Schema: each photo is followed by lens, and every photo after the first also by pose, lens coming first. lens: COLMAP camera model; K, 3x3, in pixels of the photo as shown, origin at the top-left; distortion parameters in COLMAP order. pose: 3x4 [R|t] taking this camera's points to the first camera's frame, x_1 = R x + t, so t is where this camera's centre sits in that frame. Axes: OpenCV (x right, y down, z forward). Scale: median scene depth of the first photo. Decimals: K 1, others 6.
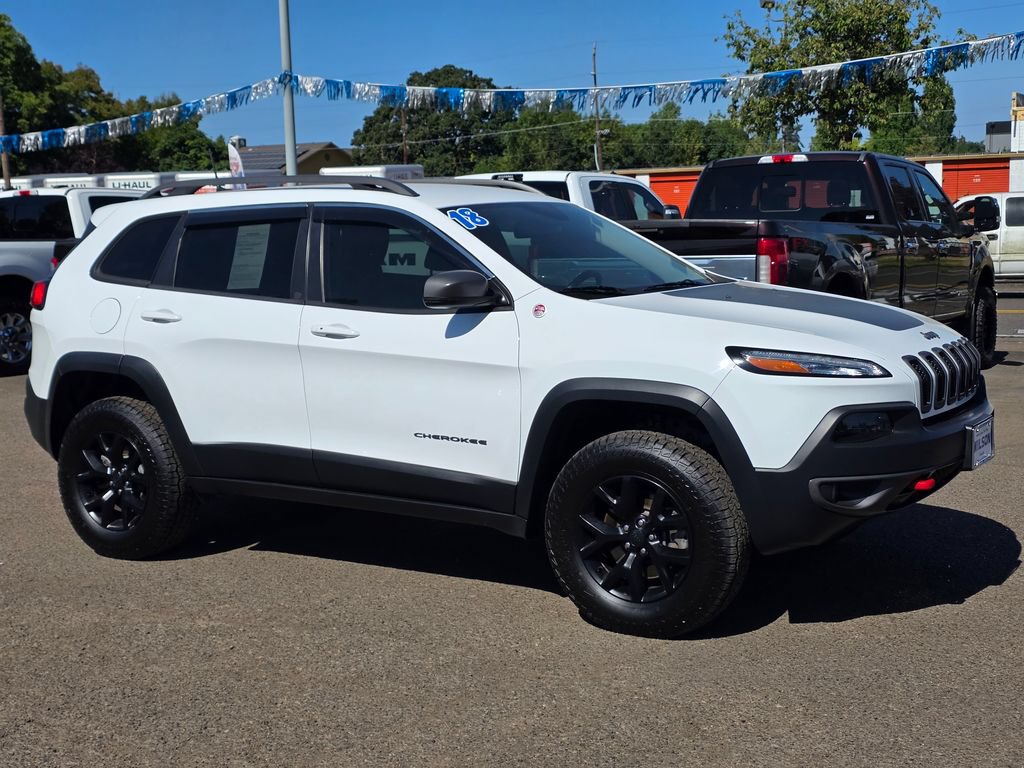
lens RADIAL K [[1377.9, 0, 500.8], [0, 1377.9, 388.2], [0, 0, 1]] dist [0.070909, 0.000000]
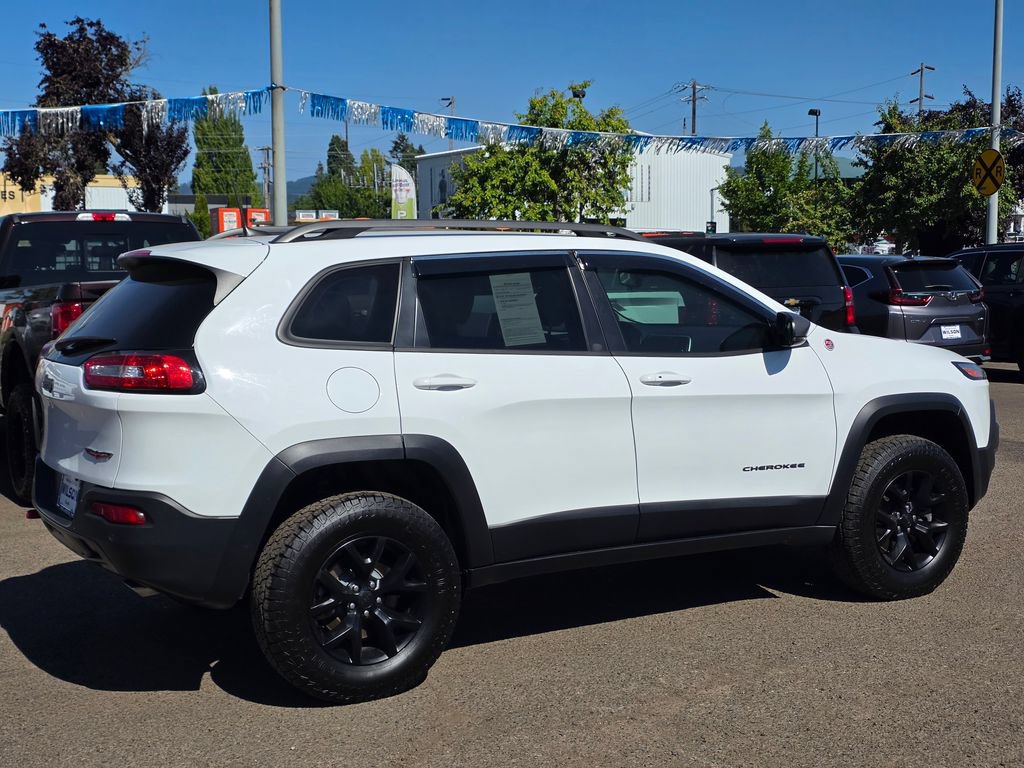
lens RADIAL K [[1377.9, 0, 516.8], [0, 1377.9, 382.6], [0, 0, 1]] dist [0.070909, 0.000000]
pose [[0.474232, -0.061511, 0.878249, -1.005226], [0.111423, 0.993728, 0.009433, -0.057993], [-0.873321, 0.093384, 0.478111, 0.598332]]
